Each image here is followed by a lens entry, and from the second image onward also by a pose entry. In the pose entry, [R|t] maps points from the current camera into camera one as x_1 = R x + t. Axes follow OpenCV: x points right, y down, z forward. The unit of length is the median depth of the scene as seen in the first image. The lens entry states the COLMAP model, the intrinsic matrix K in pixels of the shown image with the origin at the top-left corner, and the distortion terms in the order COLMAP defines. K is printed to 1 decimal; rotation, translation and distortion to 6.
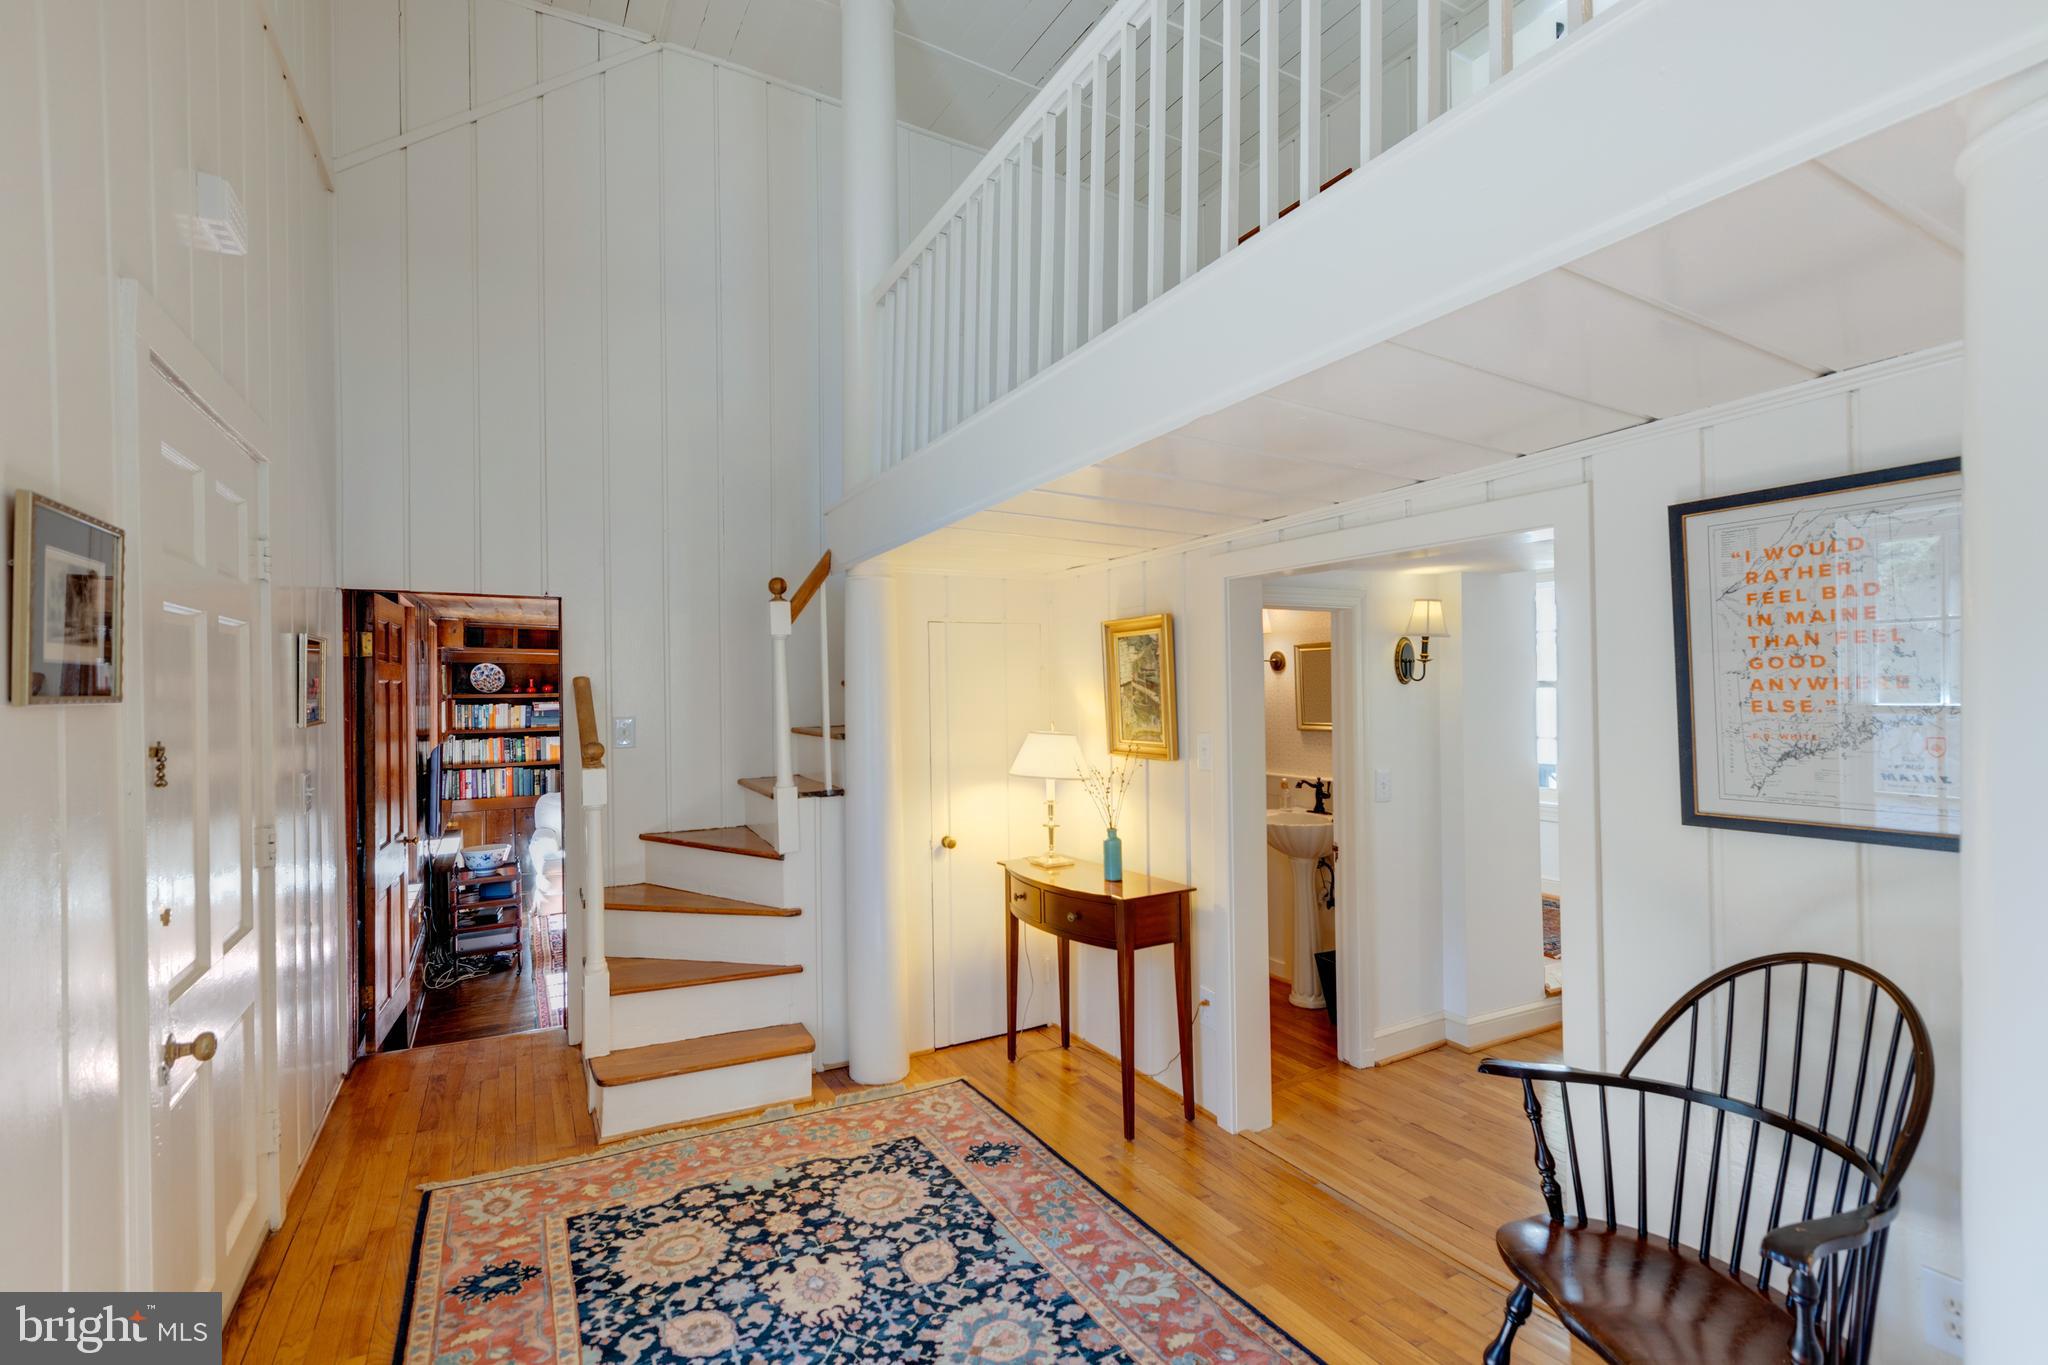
lens RADIAL K [[917.6, 0, 1024.1], [0, 917.6, 677.4], [0, 0, 1]] dist [0.002150, -0.000161]
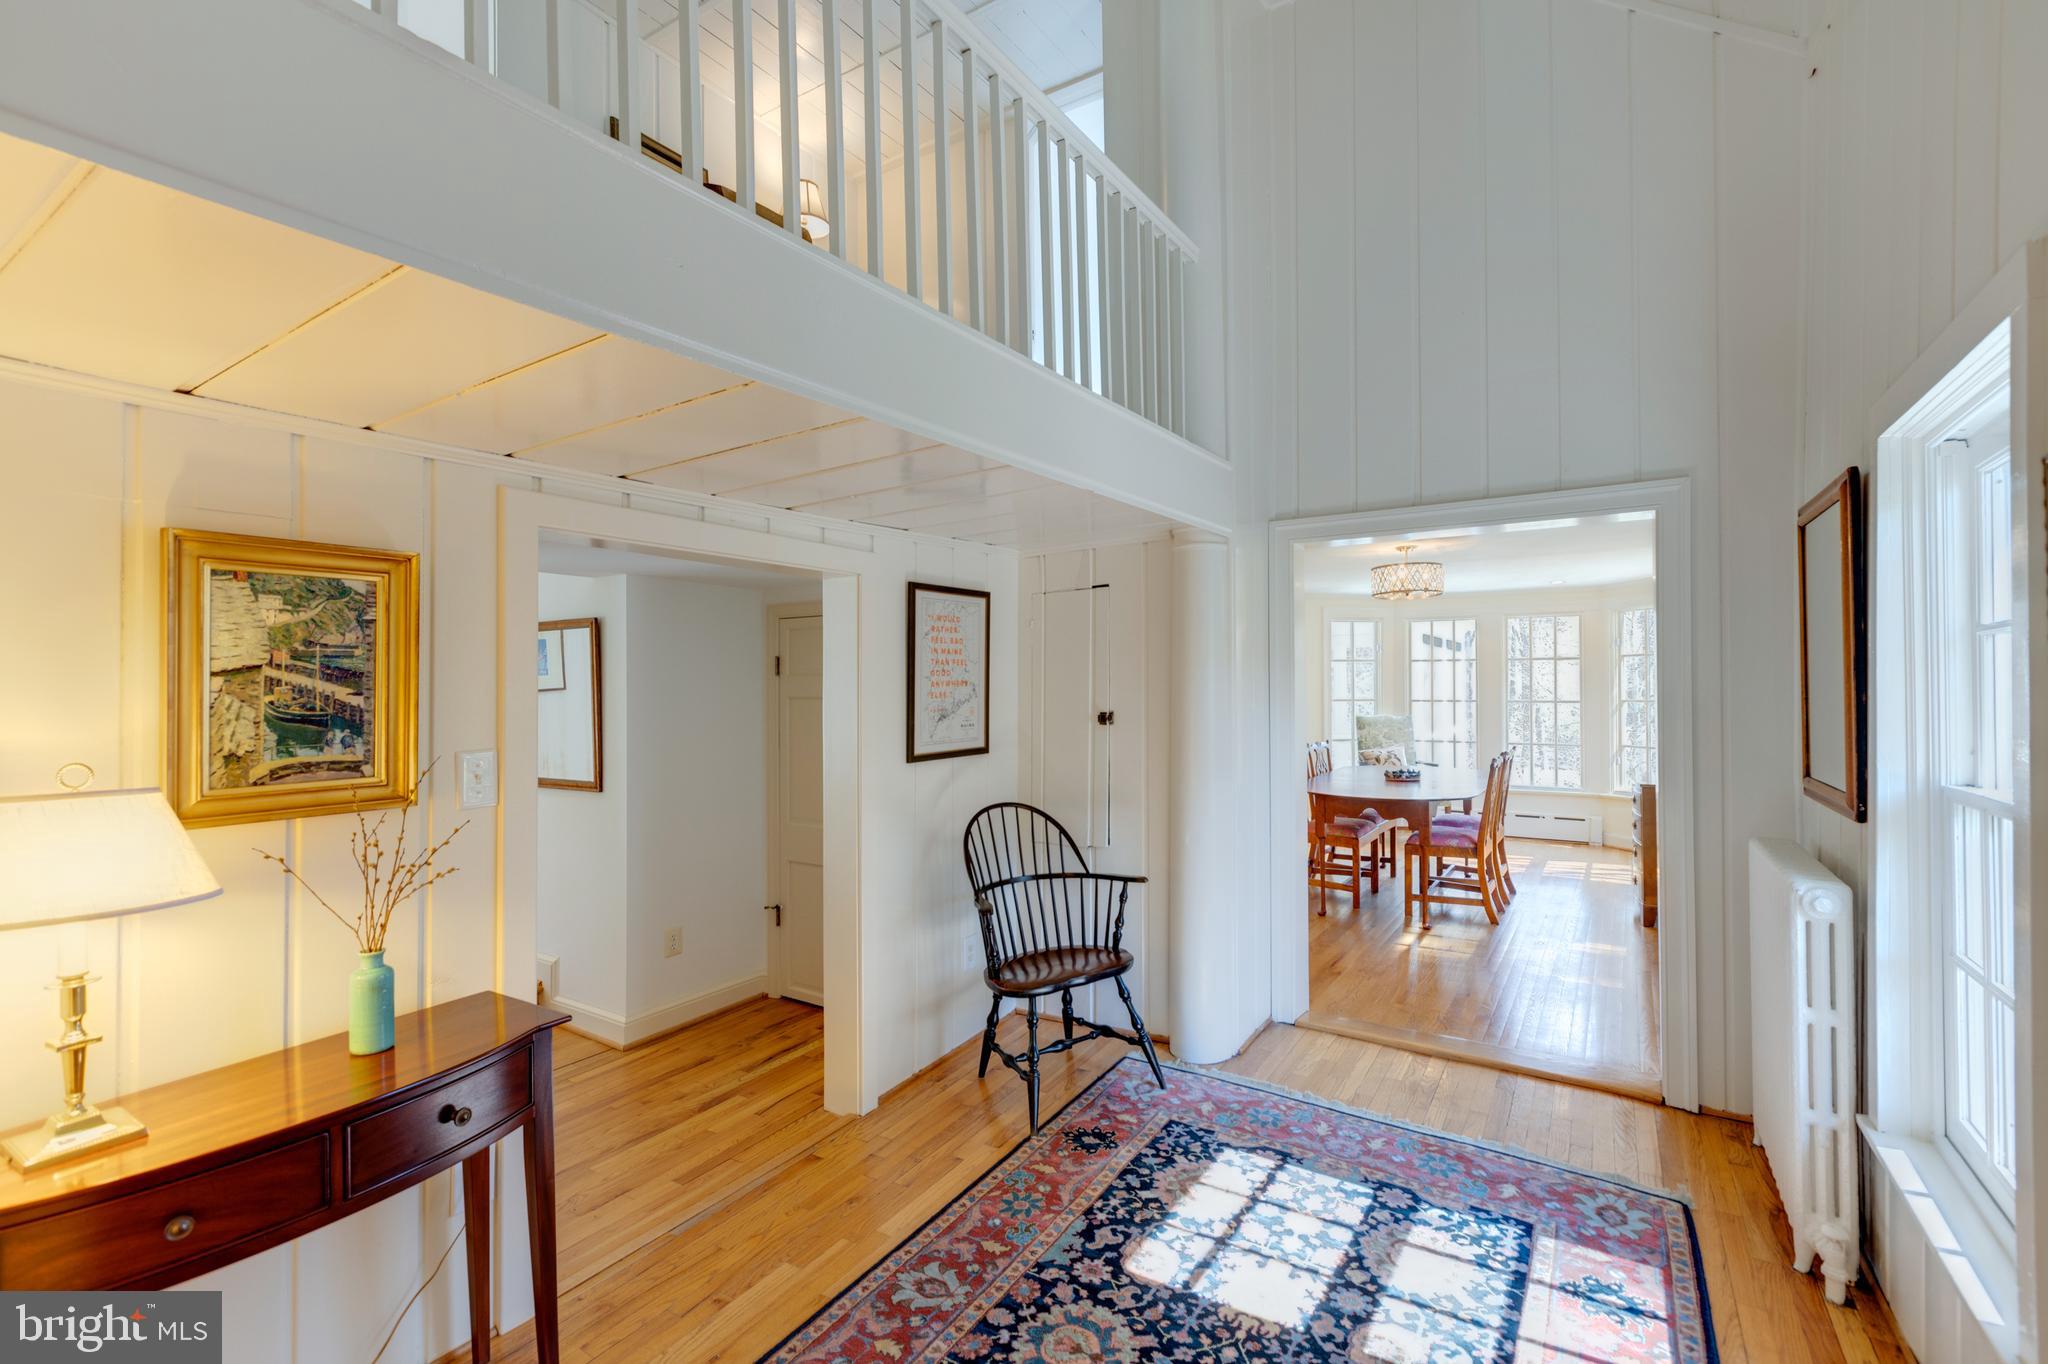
lens RADIAL K [[889.4, 0, 1034.3], [0, 889.4, 686.0], [0, 0, 1]] dist [-0.015934, 0.000168]
pose [[-0.467877, 0.024452, 0.883455, -0.528369], [0.008201, 0.999694, -0.023326, 0.031833], [-0.883755, -0.003669, -0.467935, 0.924437]]
